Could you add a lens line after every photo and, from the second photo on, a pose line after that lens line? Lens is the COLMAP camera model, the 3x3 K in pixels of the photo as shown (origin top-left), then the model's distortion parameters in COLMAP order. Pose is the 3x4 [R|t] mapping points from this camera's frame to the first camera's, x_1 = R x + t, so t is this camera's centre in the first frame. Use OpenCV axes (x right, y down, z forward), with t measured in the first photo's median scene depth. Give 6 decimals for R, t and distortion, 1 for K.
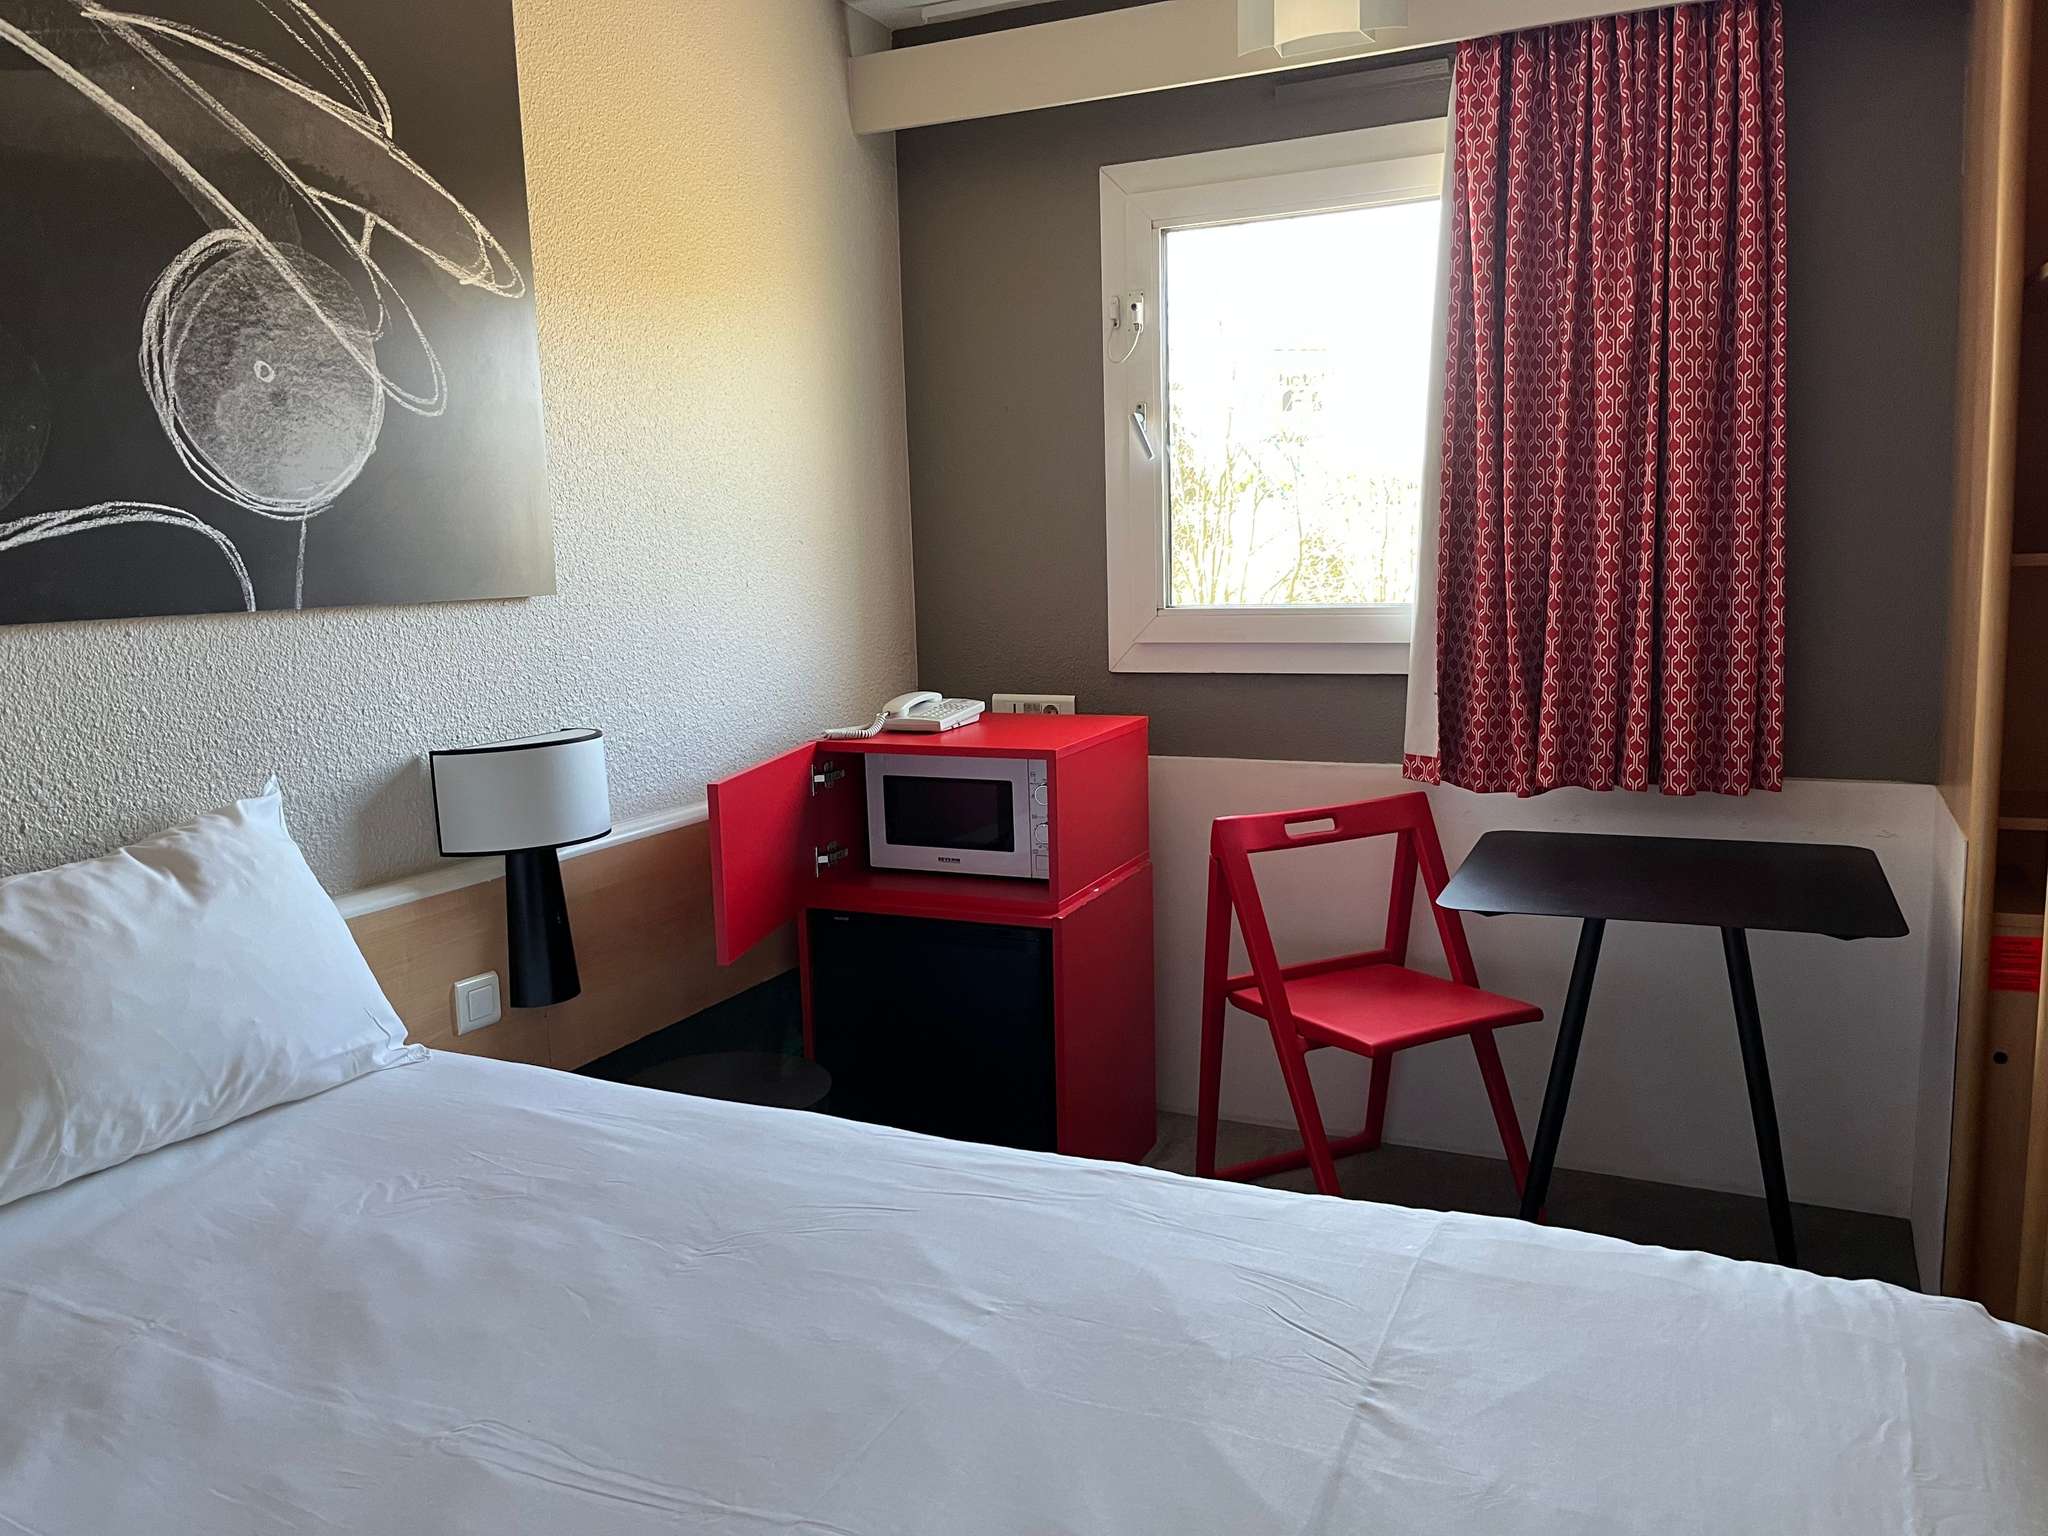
lens RADIAL K [[1538.5, 0, 1013.1], [0, 1538.5, 770.1], [0, 0, 1]] dist [0.031918, -0.054567]
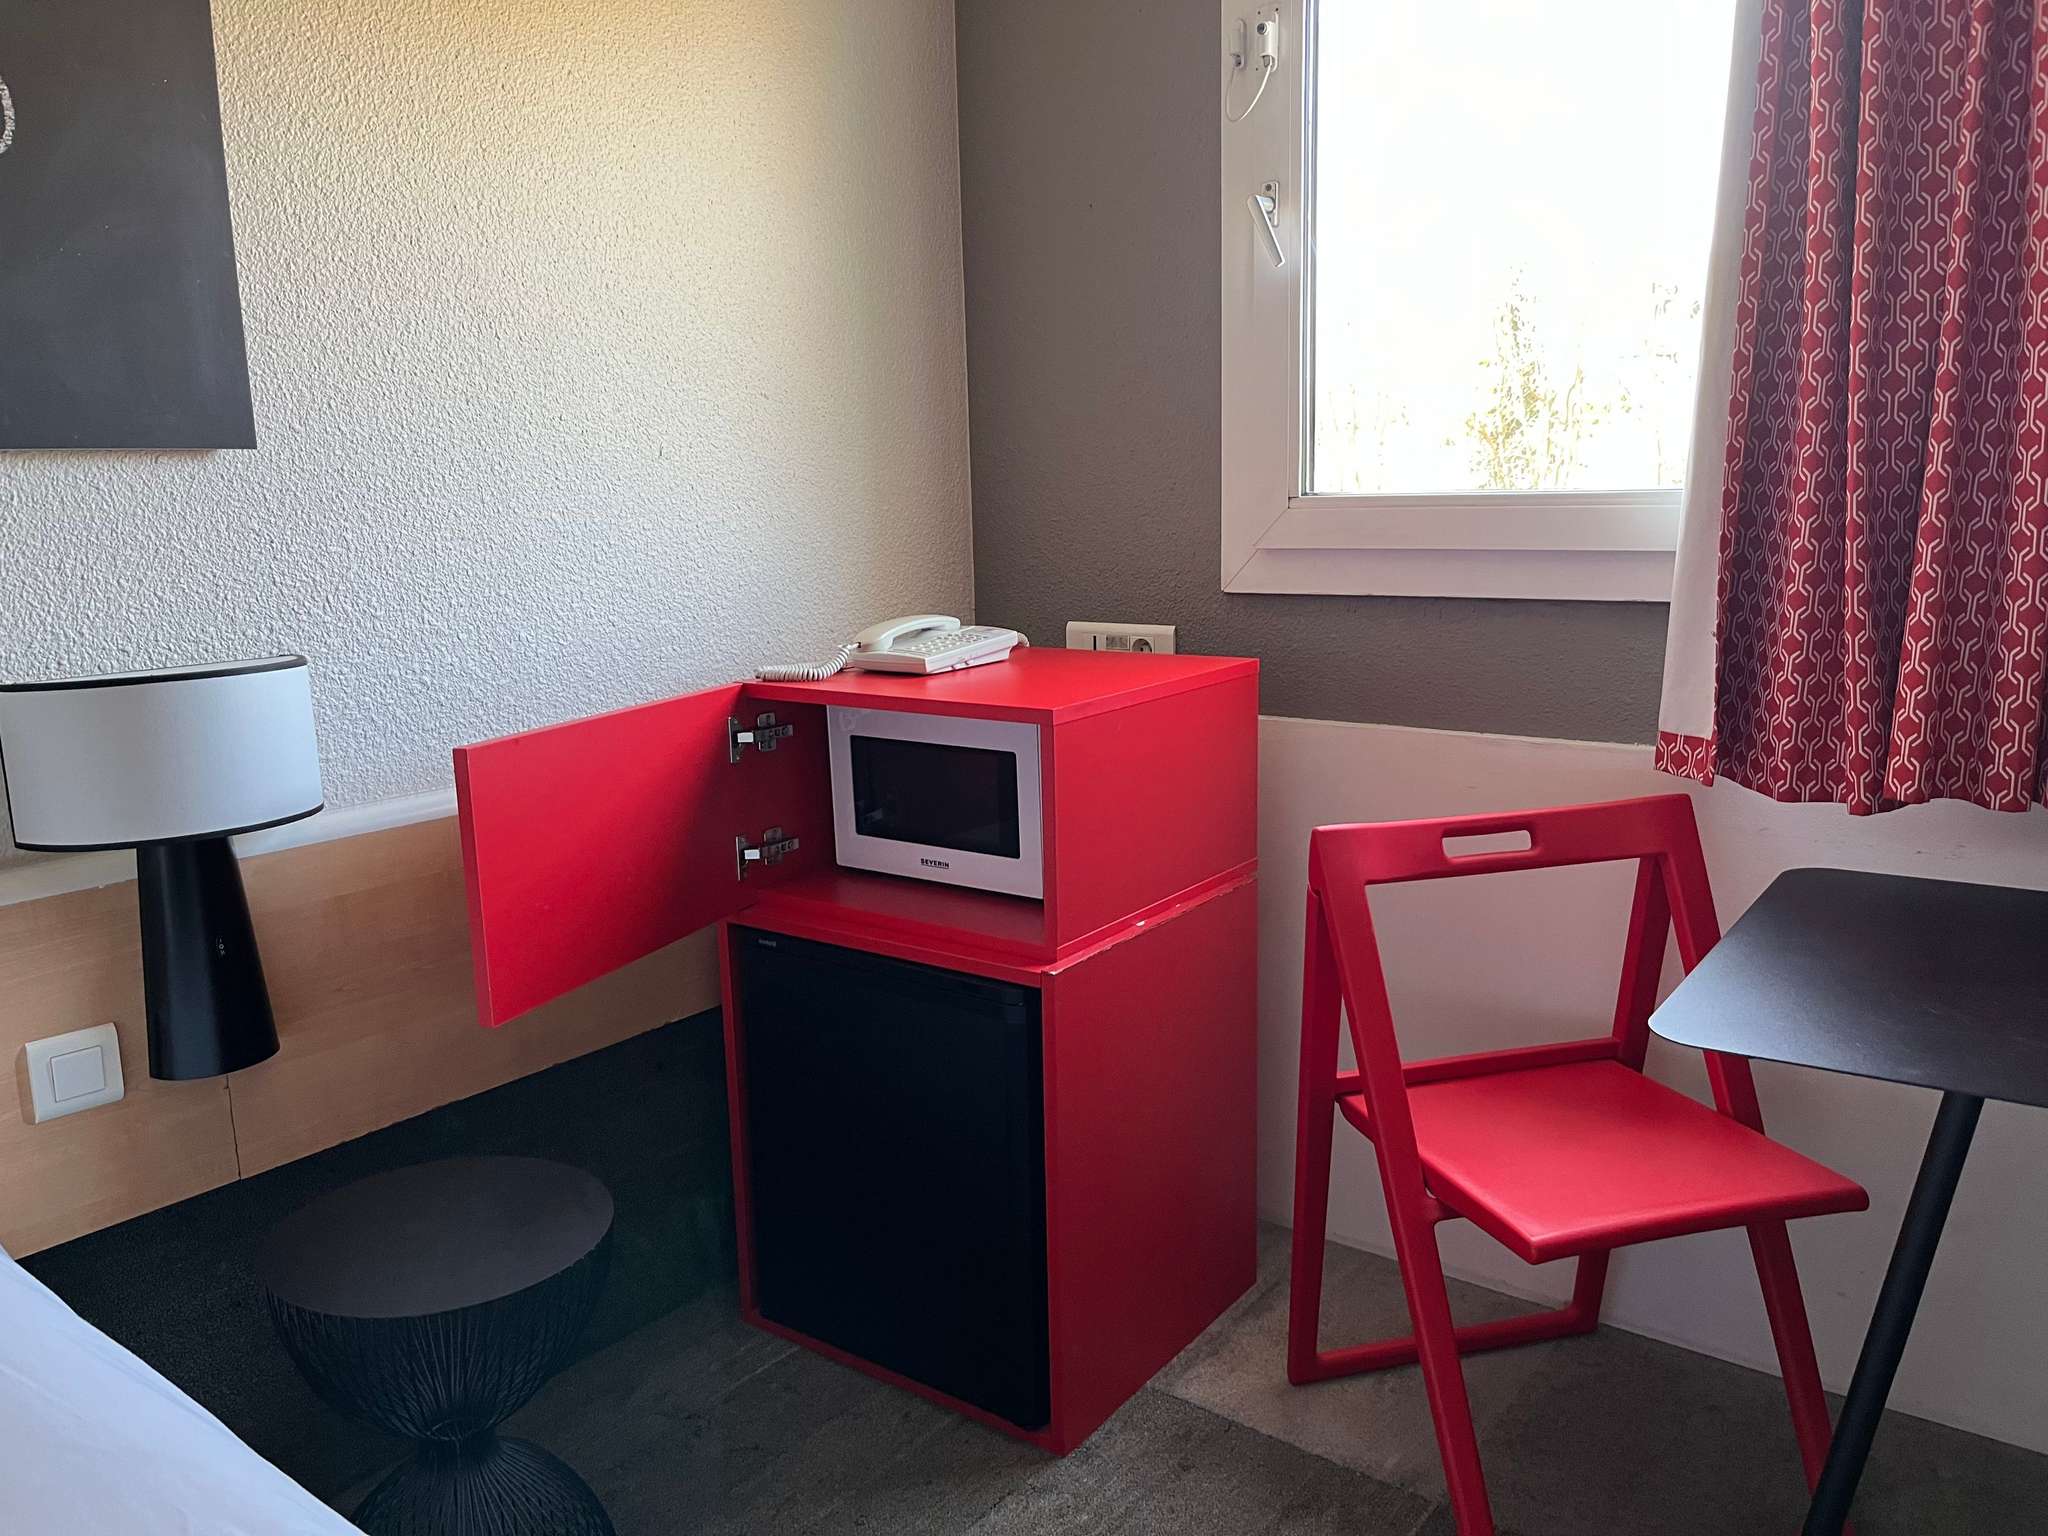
lens RADIAL K [[1538.5, 0, 1021.9], [0, 1538.5, 775.0], [0, 0, 1]] dist [0.031918, -0.054567]
pose [[0.978136, 0.041825, -0.203716, 0.140101], [-0.032207, 0.998215, 0.050303, -0.016953], [0.205456, -0.042642, 0.977737, 0.365159]]
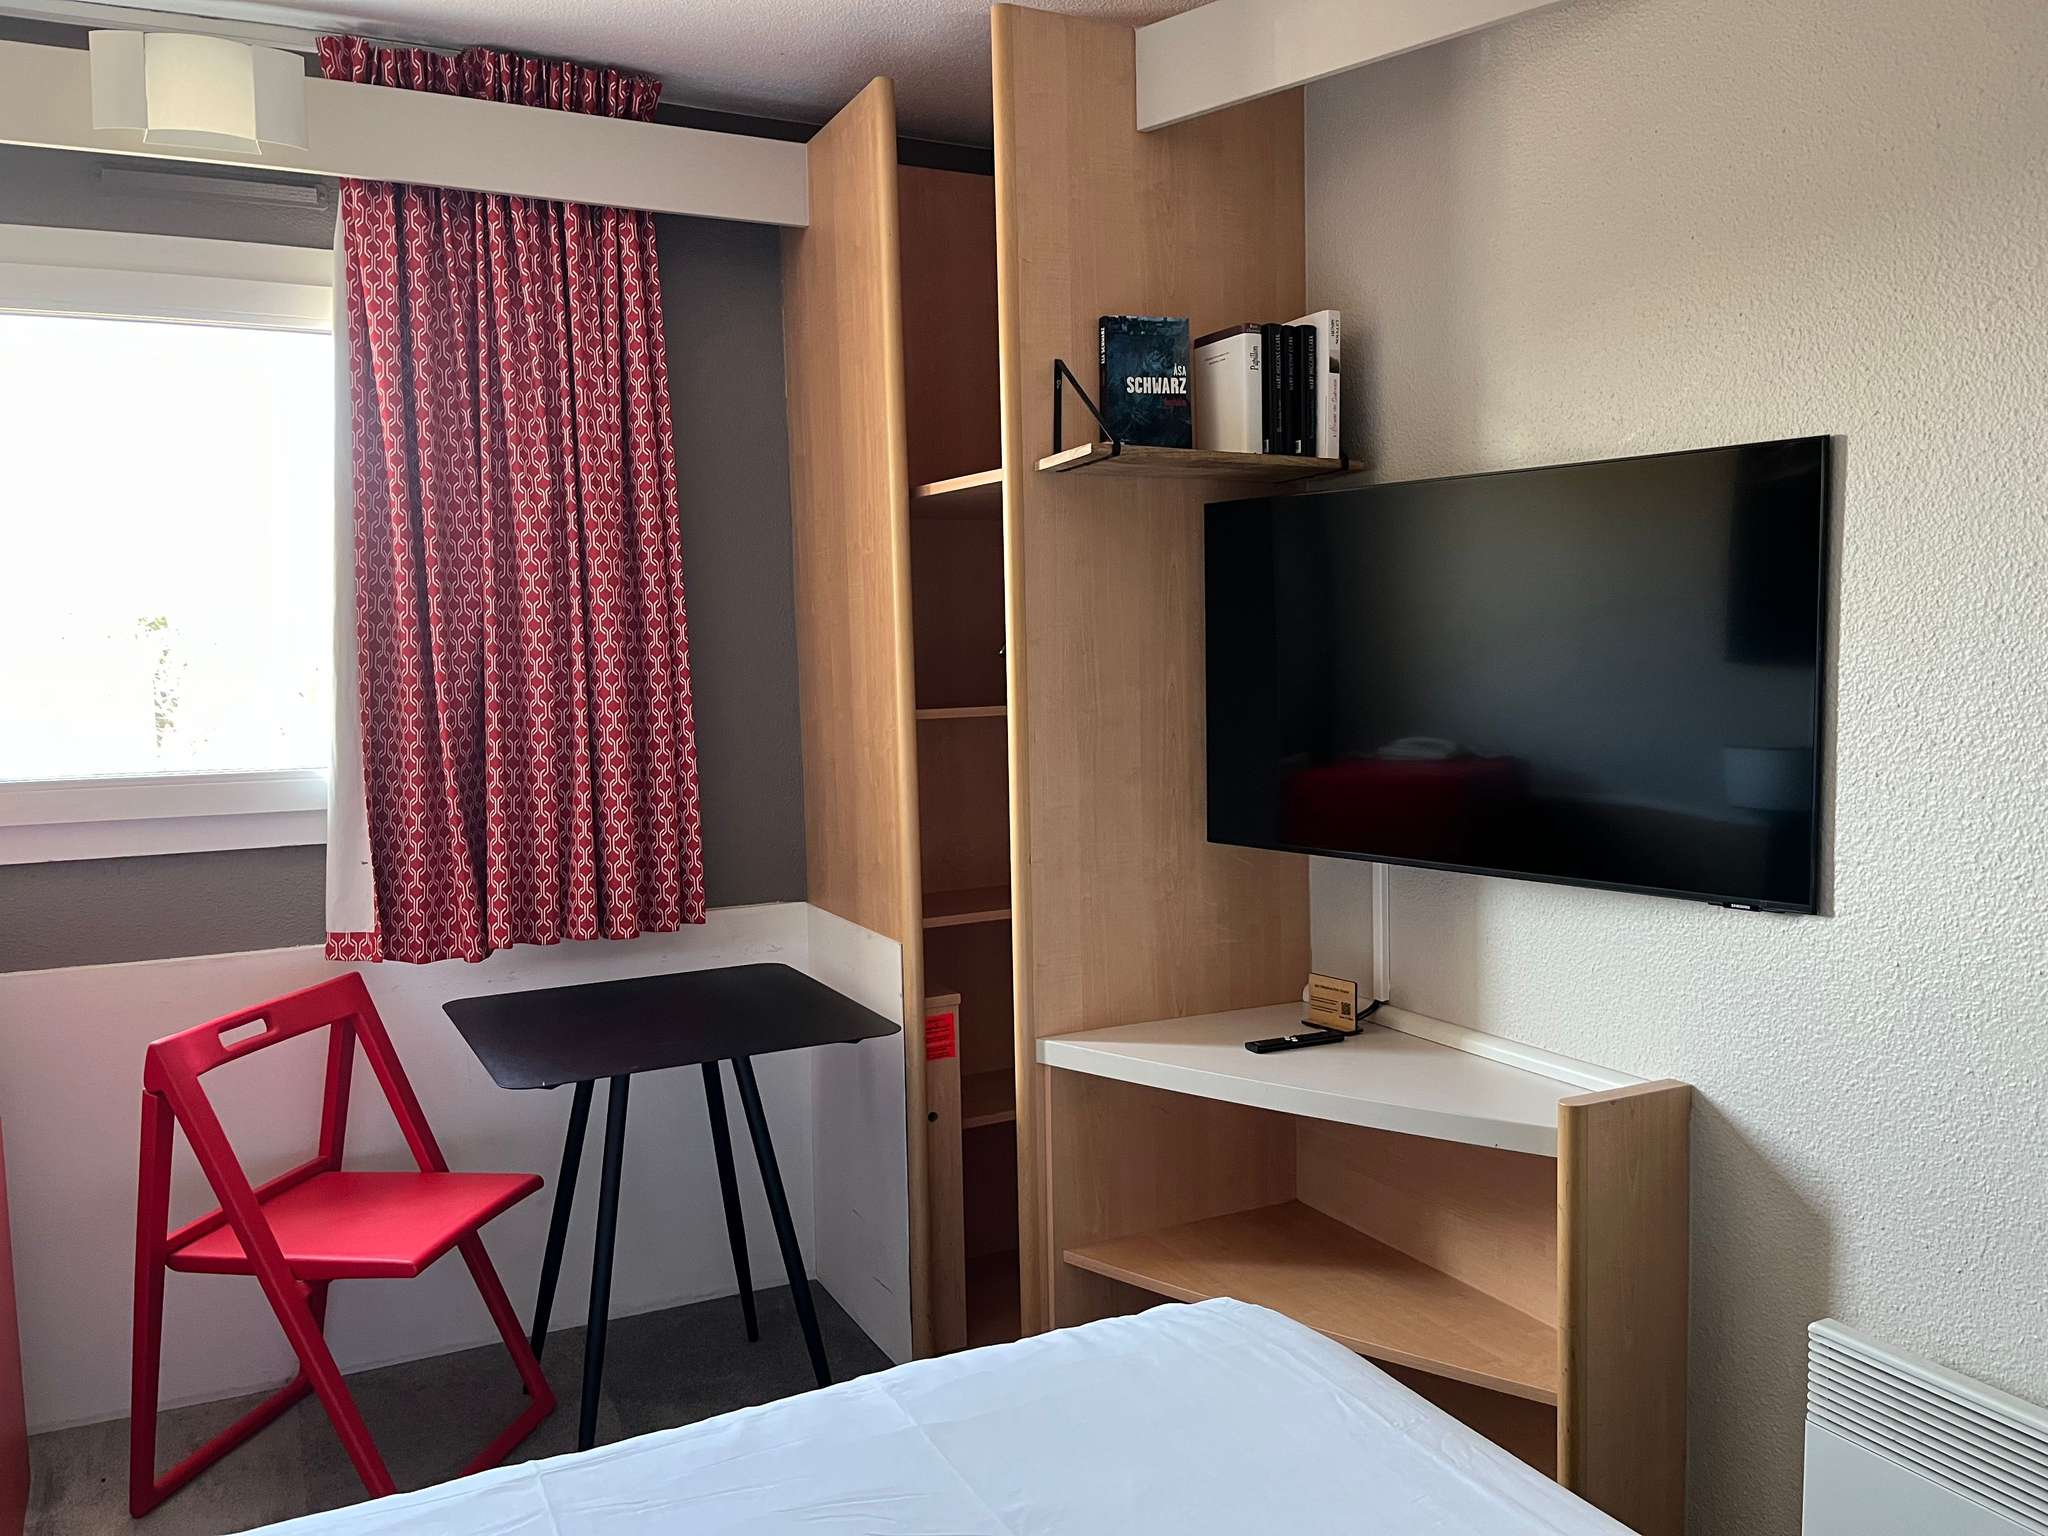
lens RADIAL K [[1538.5, 0, 1021.1], [0, 1538.5, 765.1], [0, 0, 1]] dist [0.031918, -0.054567]
pose [[0.607356, -0.040713, 0.793386, -0.224753], [0.111010, 0.993237, -0.034012, -0.034282], [-0.786635, 0.108731, 0.607768, 0.134328]]
